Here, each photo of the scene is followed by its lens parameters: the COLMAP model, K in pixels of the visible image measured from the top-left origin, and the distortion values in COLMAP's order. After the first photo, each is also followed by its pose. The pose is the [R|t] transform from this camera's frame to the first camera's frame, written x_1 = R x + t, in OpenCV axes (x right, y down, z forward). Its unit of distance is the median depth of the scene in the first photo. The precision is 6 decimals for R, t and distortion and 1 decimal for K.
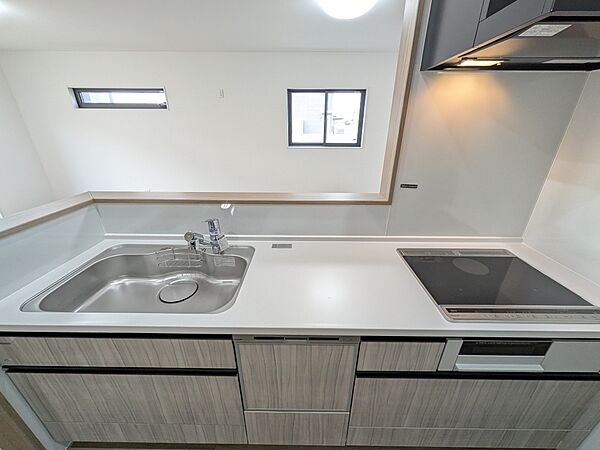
lens RADIAL K [[238.7, 0, 300.0], [0, 238.7, 225.0], [0, 0, 1]] dist [0.000810, 0.000156]
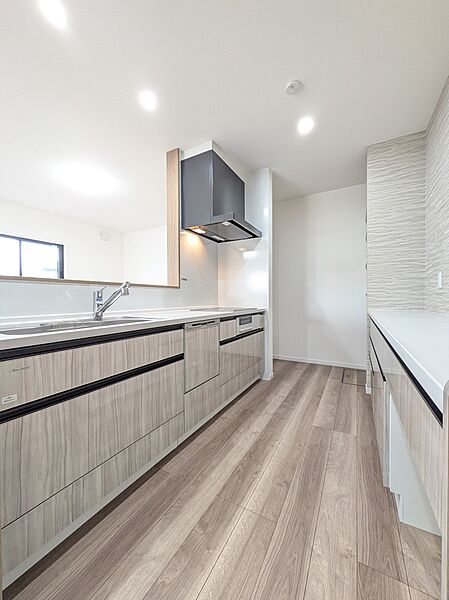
lens RADIAL K [[238.7, 0, 224.5], [0, 238.7, 300.0], [0, 0, 1]] dist [0.000810, 0.000156]
pose [[0.472556, -0.011073, 0.881231, -1.350340], [0.352649, 0.918755, -0.177562, 0.553369], [-0.807669, 0.394673, 0.438068, -0.096662]]
